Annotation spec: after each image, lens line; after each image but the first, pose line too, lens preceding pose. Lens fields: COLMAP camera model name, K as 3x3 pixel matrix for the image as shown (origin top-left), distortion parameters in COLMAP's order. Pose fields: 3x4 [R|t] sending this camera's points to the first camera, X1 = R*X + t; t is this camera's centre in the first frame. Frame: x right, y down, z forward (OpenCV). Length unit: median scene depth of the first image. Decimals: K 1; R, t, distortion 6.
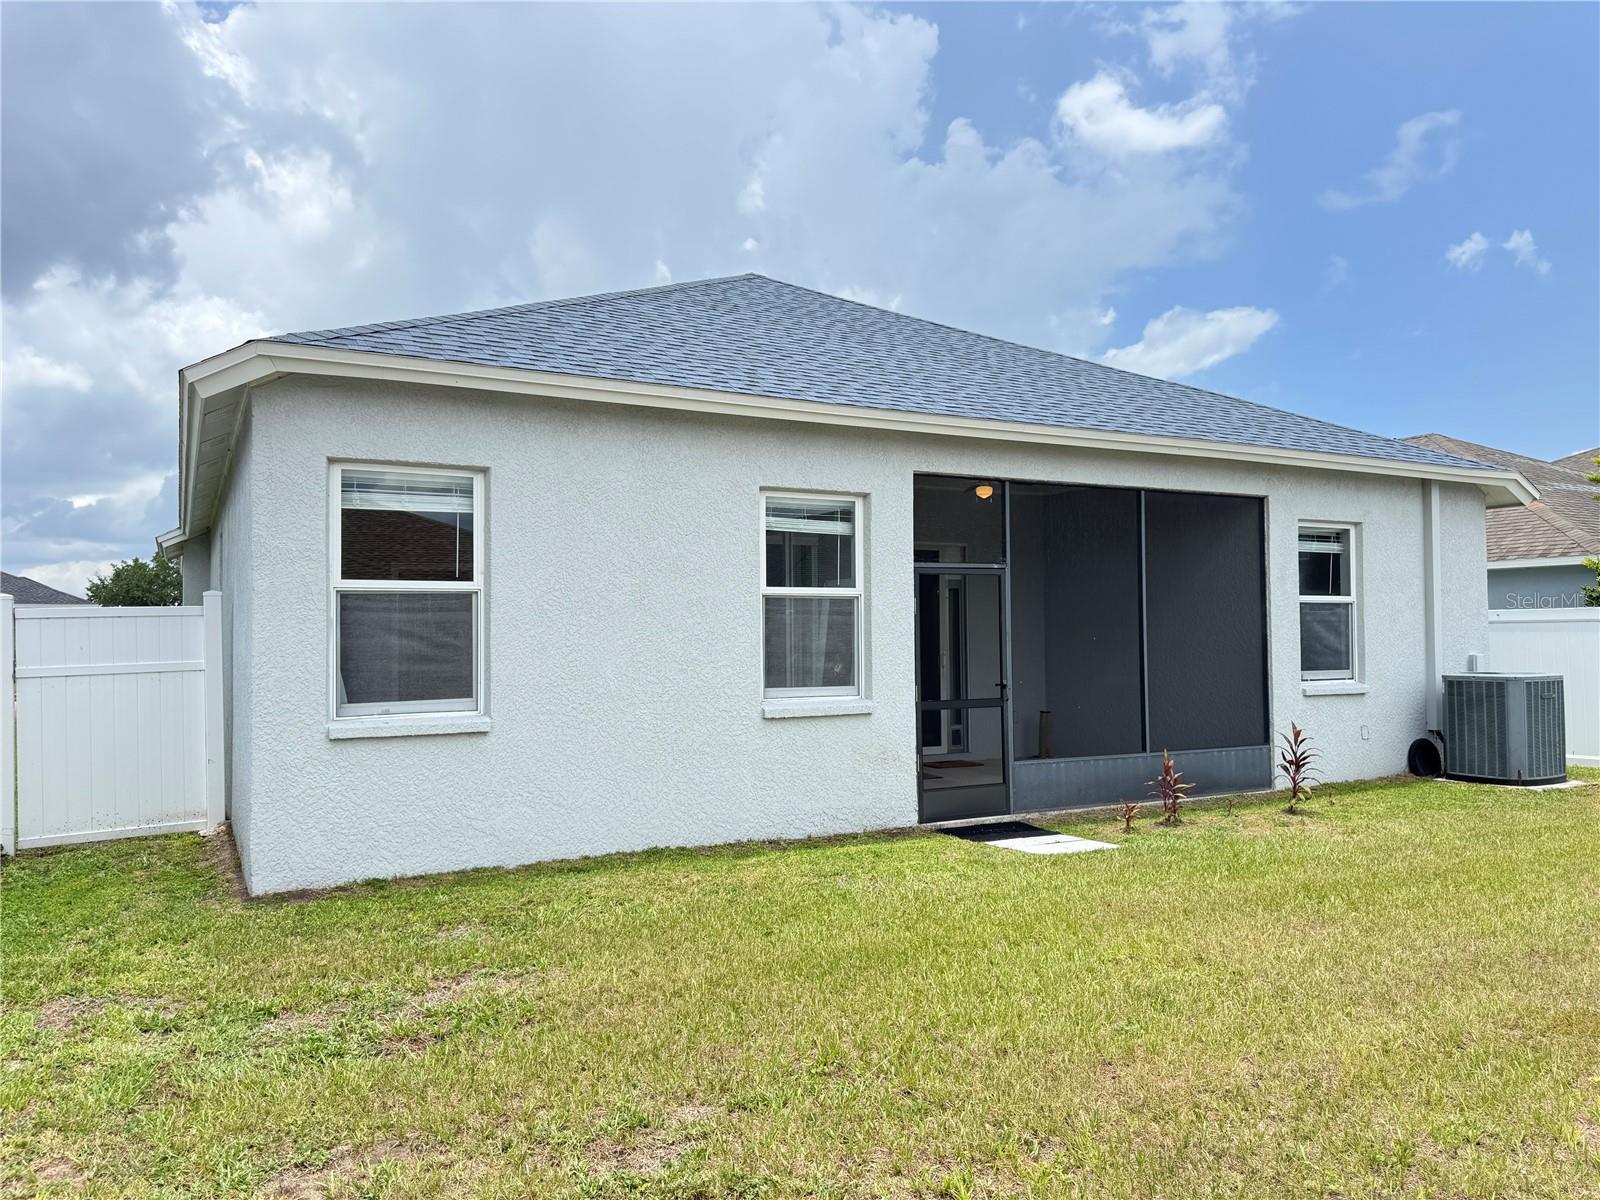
lens RADIAL K [[1125.6, 0, 800.0], [0, 1125.6, 600.0], [0, 0, 1]] dist [0.099161, -0.161856]
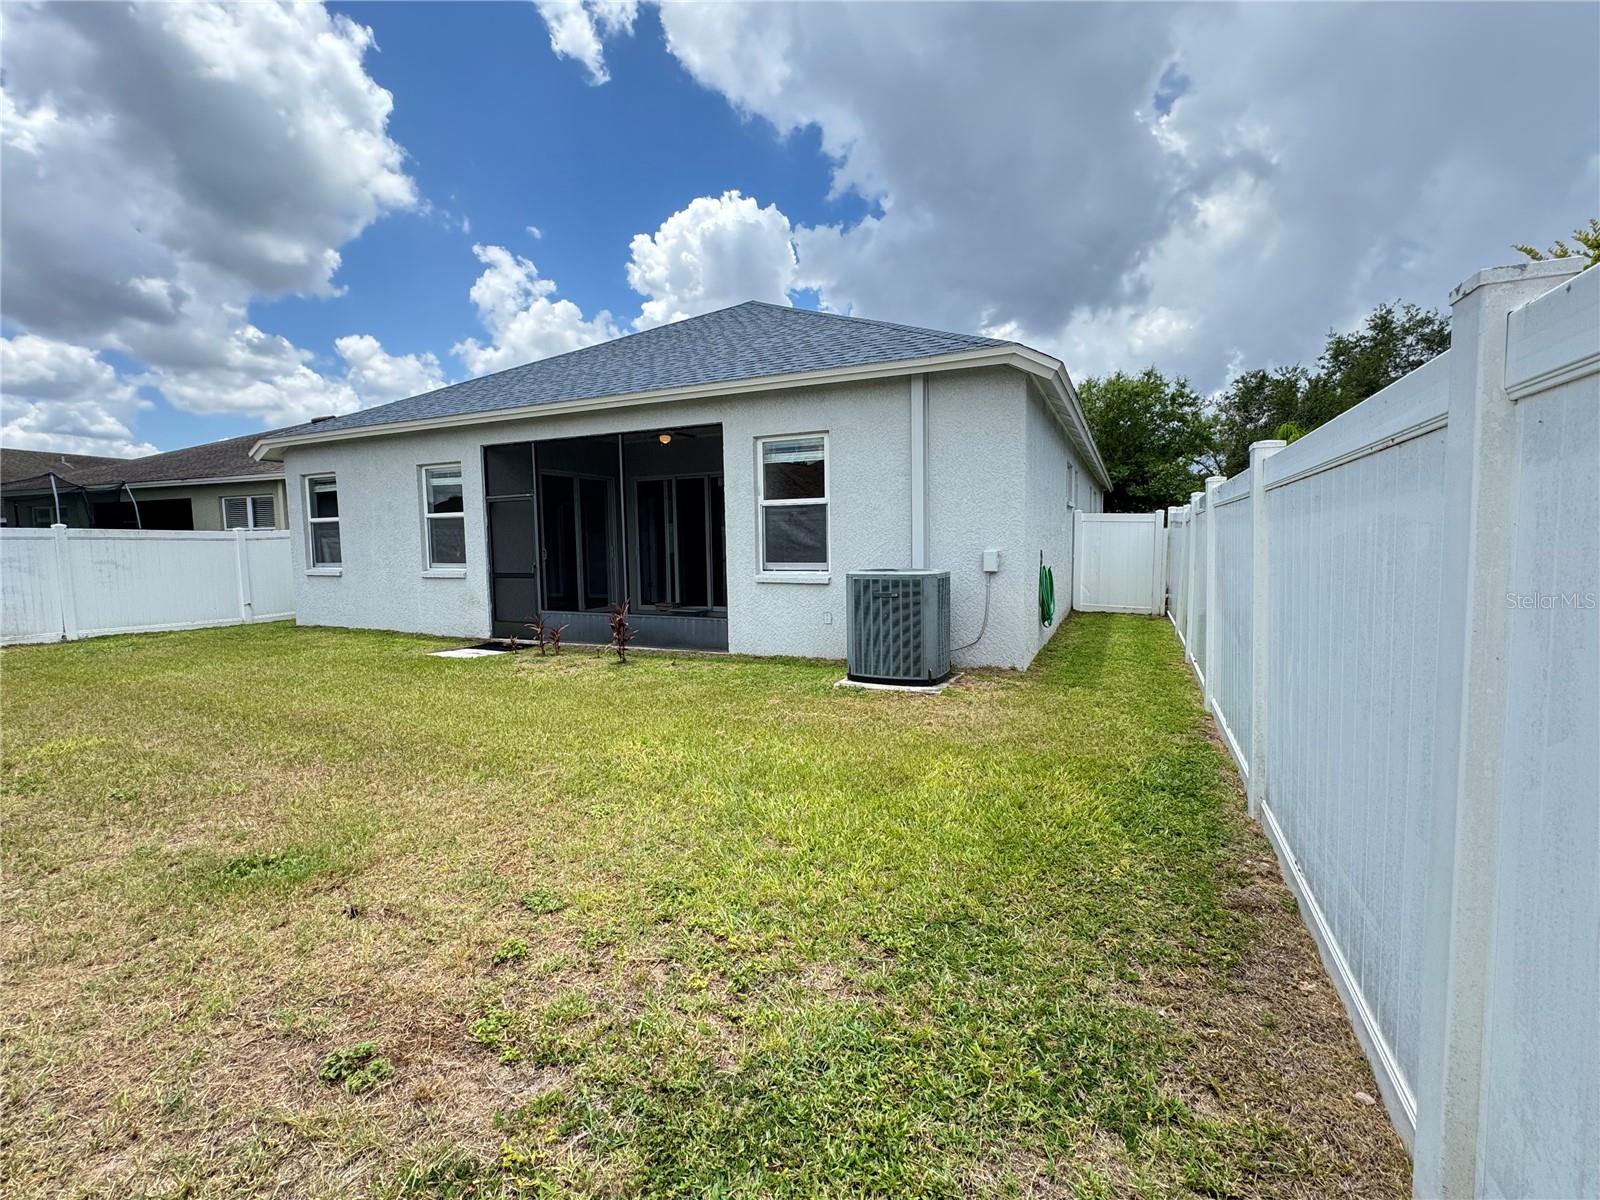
lens RADIAL K [[708.4, 0, 800.6], [0, 708.4, 584.5], [0, 0, 1]] dist [-0.000373, -0.000033]
pose [[0.600481, 0.055122, -0.797737, 1.098375], [0.040521, 0.994242, 0.099202, 0.012406], [0.798612, -0.091894, 0.594790, 0.590288]]
